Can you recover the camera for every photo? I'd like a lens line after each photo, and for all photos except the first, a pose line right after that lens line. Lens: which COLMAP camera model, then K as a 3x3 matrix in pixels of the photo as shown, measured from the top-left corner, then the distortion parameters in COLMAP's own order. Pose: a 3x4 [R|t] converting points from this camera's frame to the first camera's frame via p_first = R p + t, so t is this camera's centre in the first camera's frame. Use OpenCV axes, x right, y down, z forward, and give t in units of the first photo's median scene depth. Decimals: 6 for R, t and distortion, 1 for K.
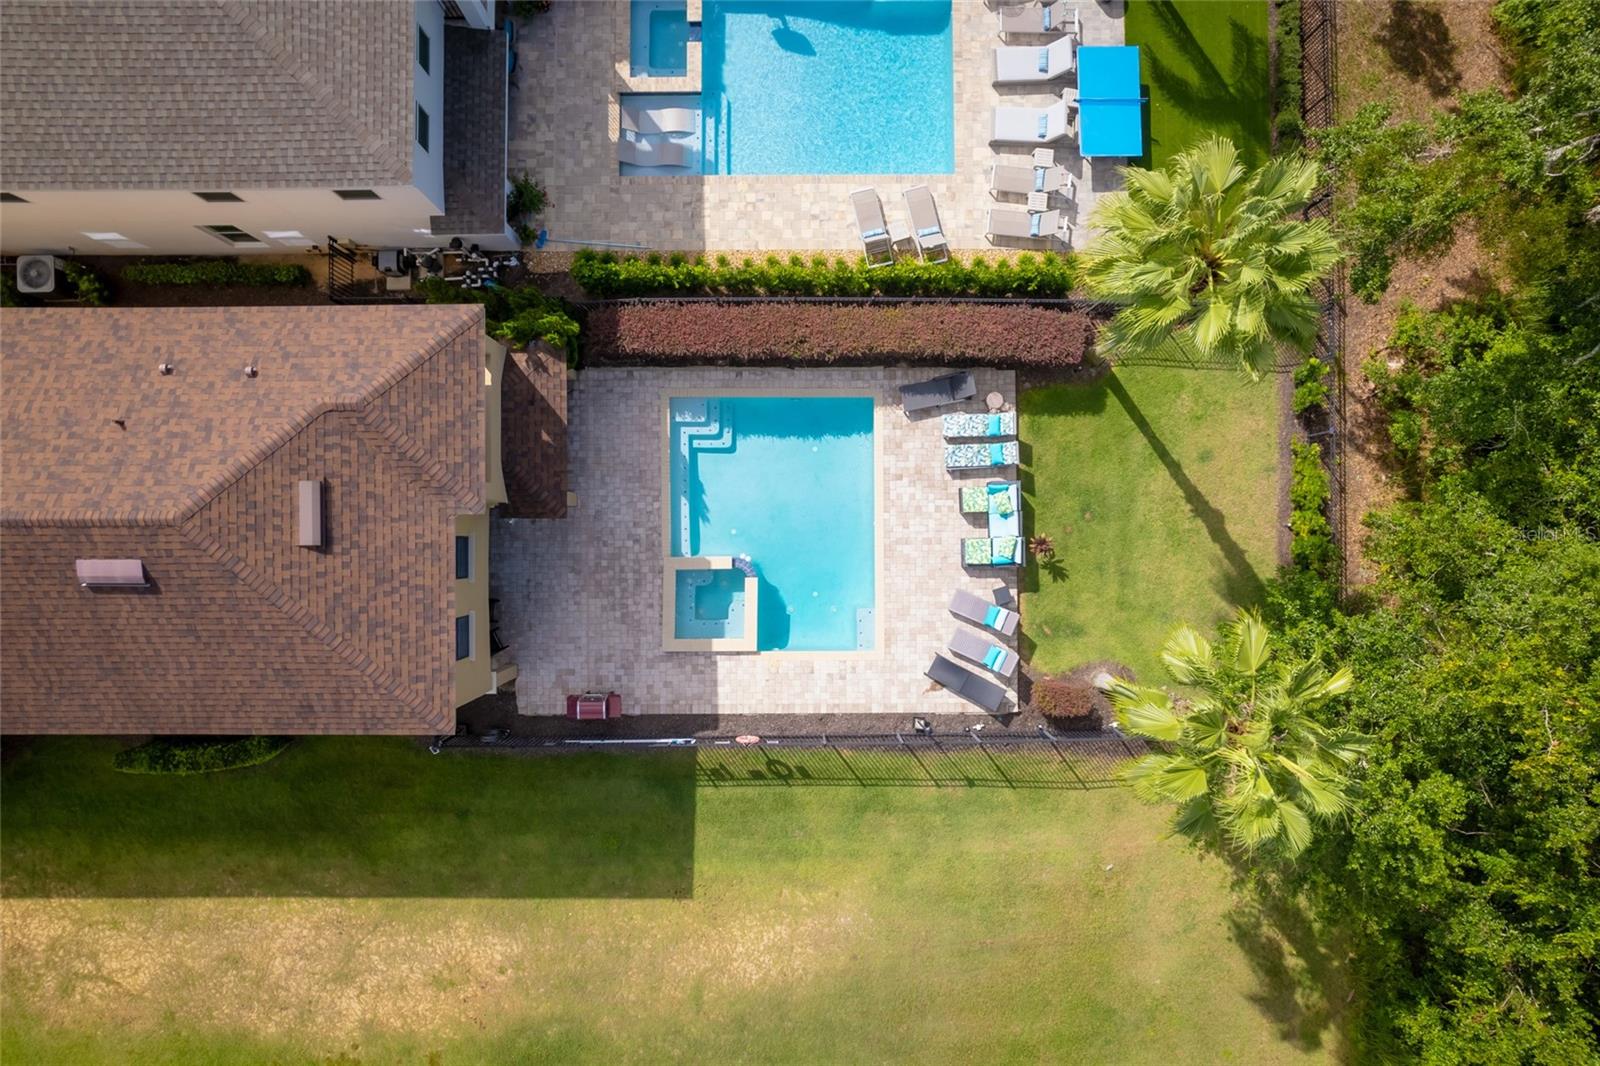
lens RADIAL K [[1073.8, 0, 800.1], [0, 1073.8, 524.7], [0, 0, 1]] dist [-0.059496, 0.049168]
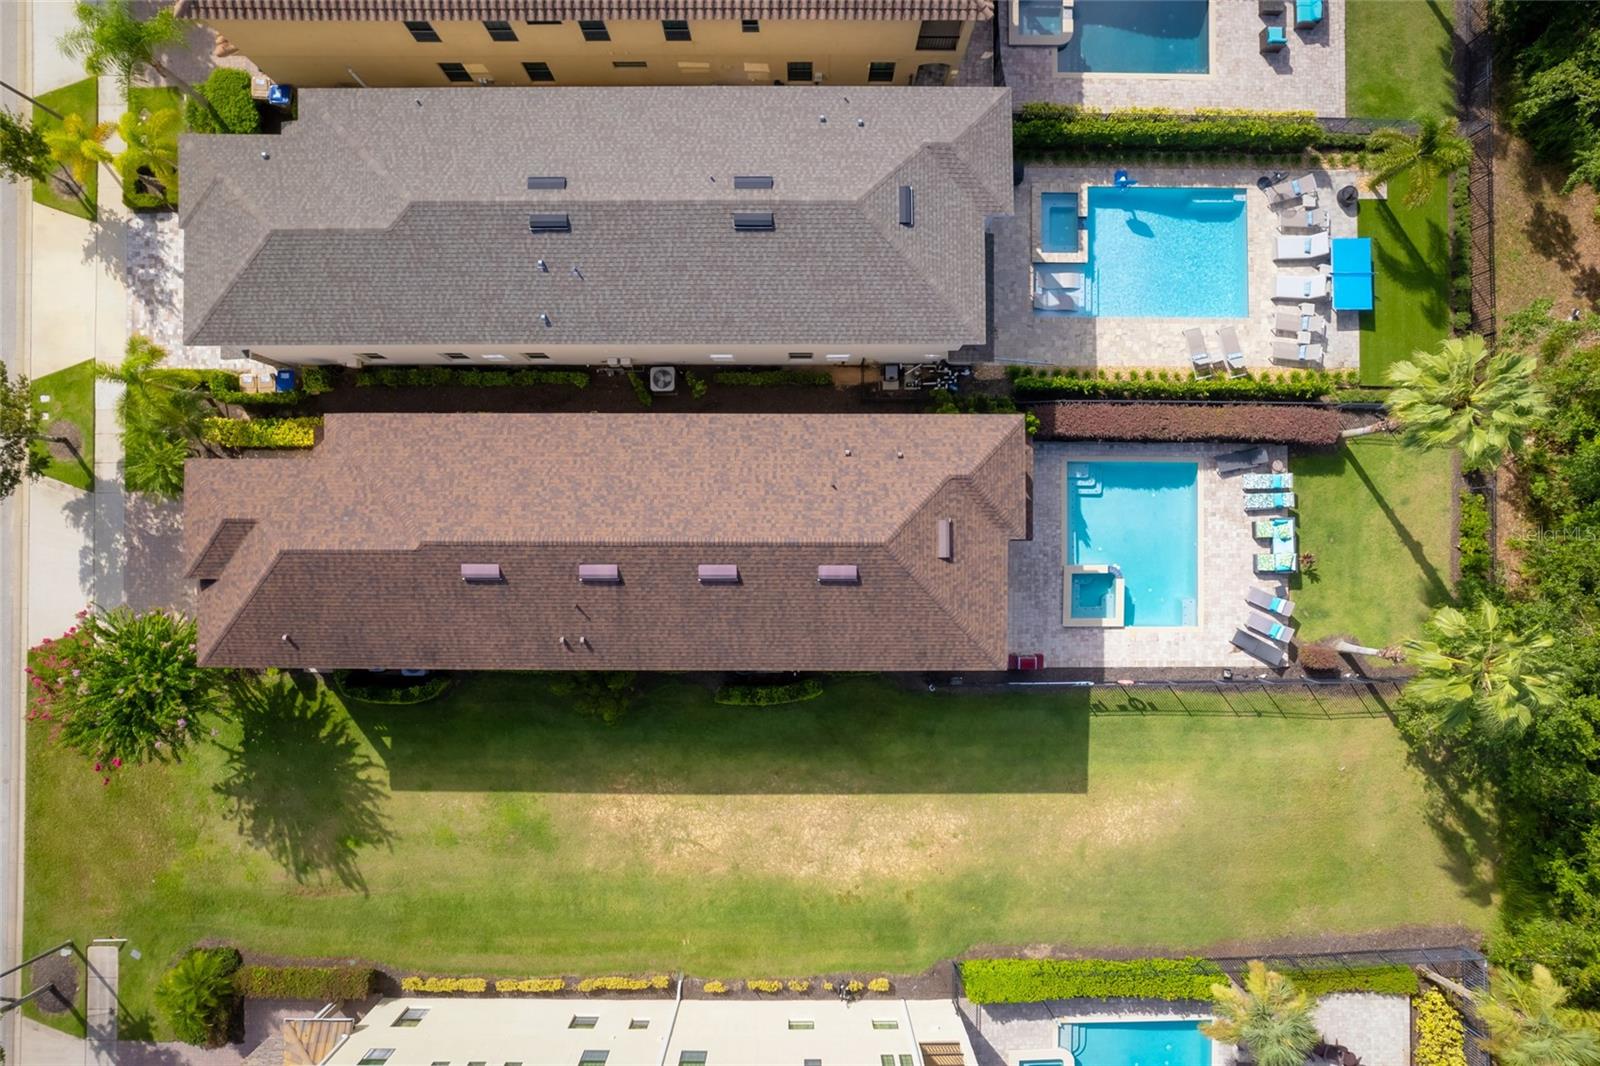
lens RADIAL K [[1073.8, 0, 800.1], [0, 1073.8, 524.7], [0, 0, 1]] dist [-0.059496, 0.049168]
pose [[0.999962, 0.006431, 0.005819, -0.515972], [-0.006389, 0.999953, -0.007293, -0.014408], [-0.005865, 0.007255, 0.999956, -0.537065]]
